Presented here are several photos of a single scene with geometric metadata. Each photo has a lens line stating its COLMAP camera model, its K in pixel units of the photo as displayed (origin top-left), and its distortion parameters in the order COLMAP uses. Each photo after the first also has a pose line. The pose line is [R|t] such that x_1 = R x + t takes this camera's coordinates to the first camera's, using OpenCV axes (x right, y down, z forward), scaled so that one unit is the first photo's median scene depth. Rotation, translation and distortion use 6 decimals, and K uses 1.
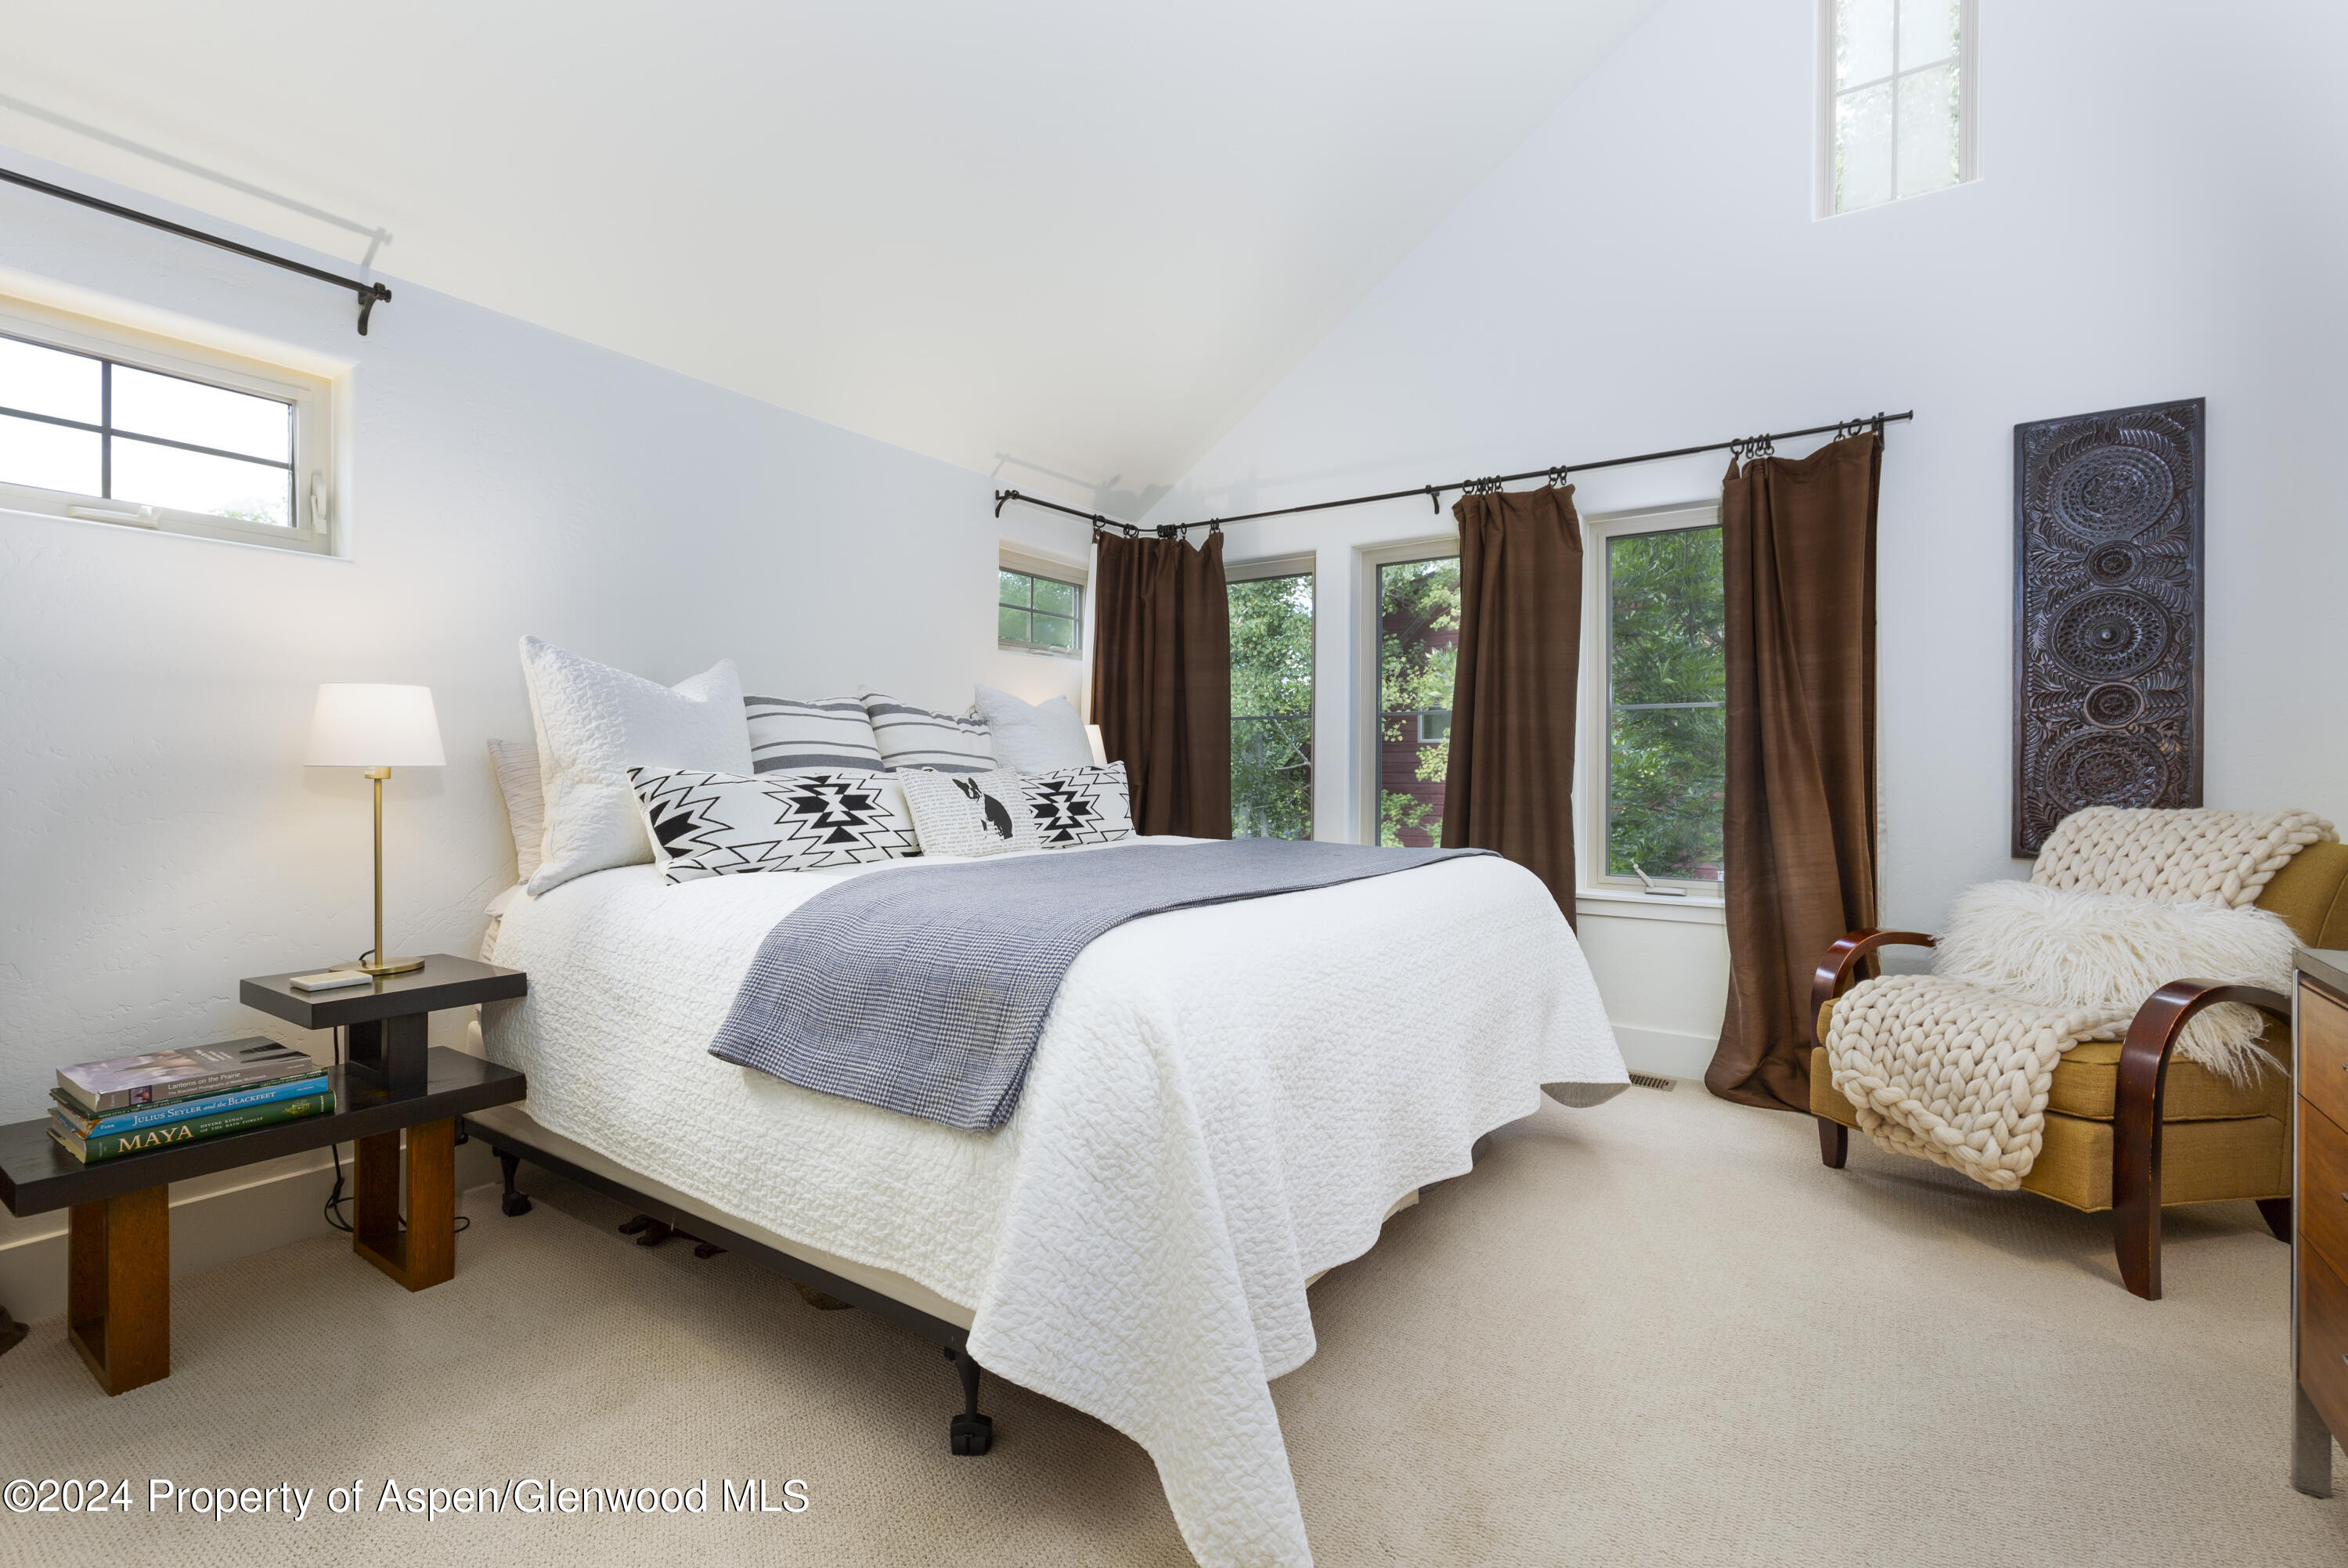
lens RADIAL K [[1046.5, 0, 1177.5], [0, 1046.5, 782.5], [0, 0, 1]] dist [0.000788, -0.000351]
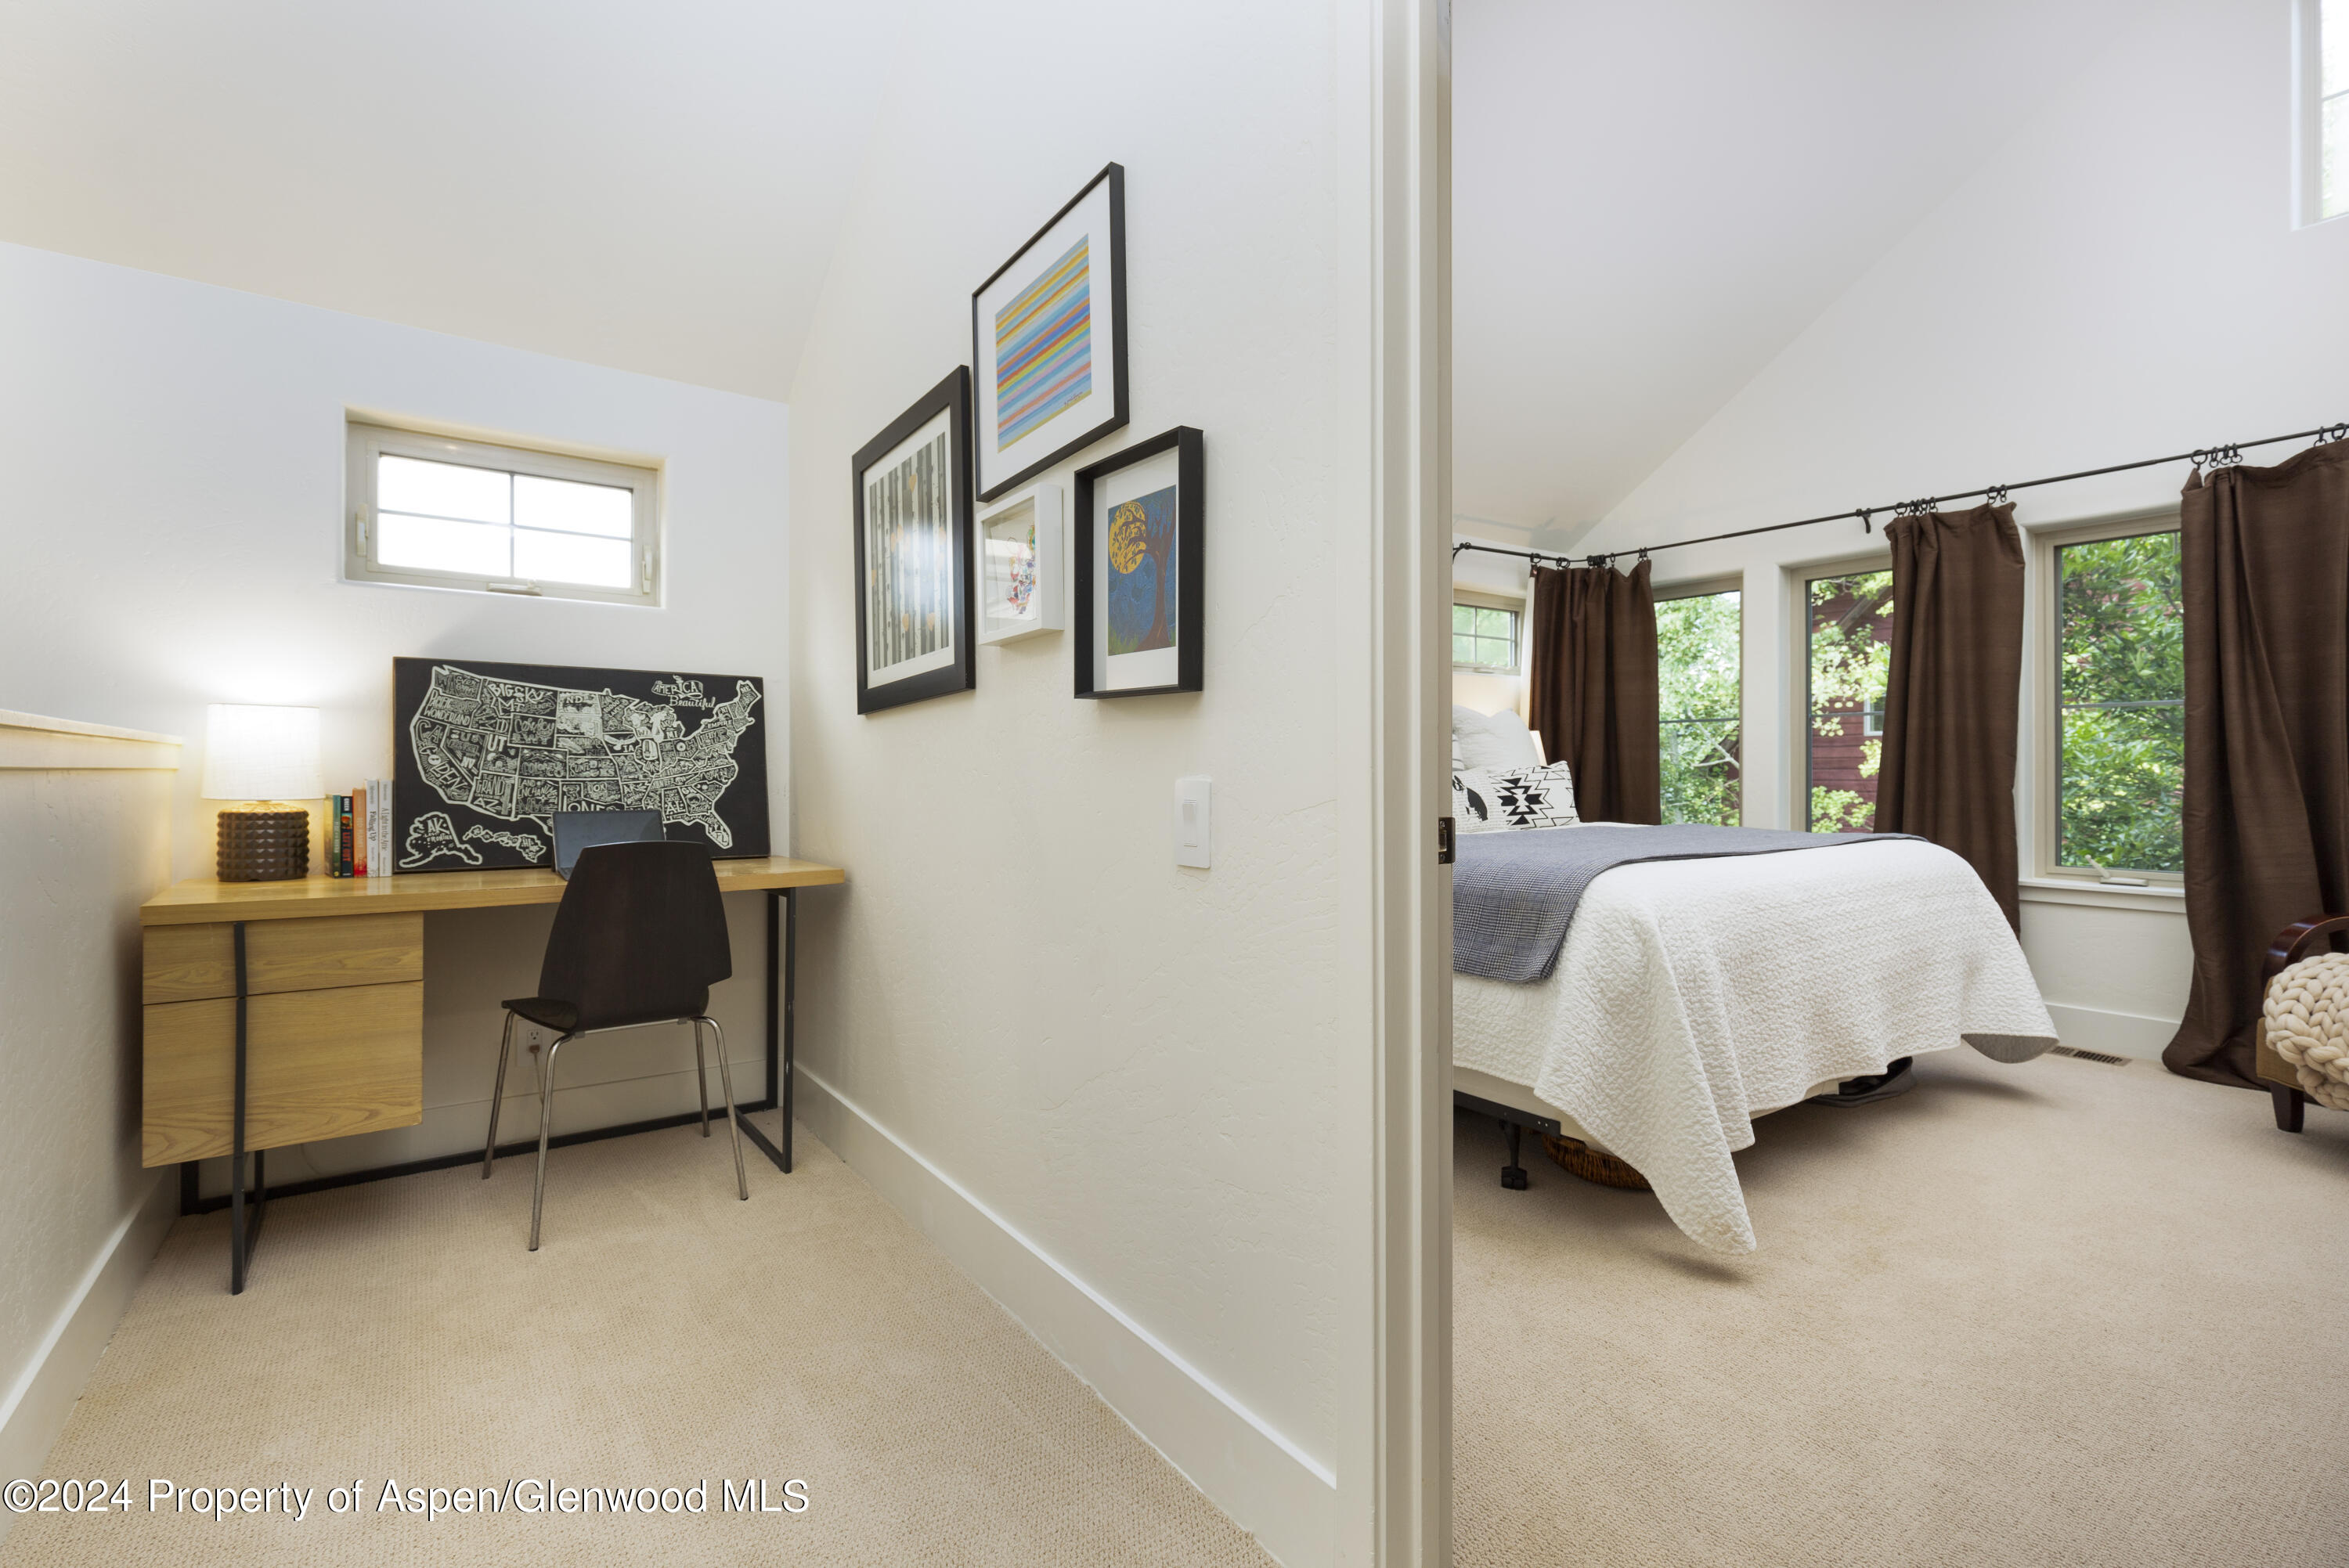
lens RADIAL K [[1046.9, 0, 1170.4], [0, 1046.9, 773.6], [0, 0, 1]] dist [0.000788, -0.000351]
pose [[0.934576, -0.003590, -0.355746, -0.051218], [0.001323, 0.999977, -0.006615, 0.001558], [0.355762, 0.005711, 0.934559, -0.315793]]
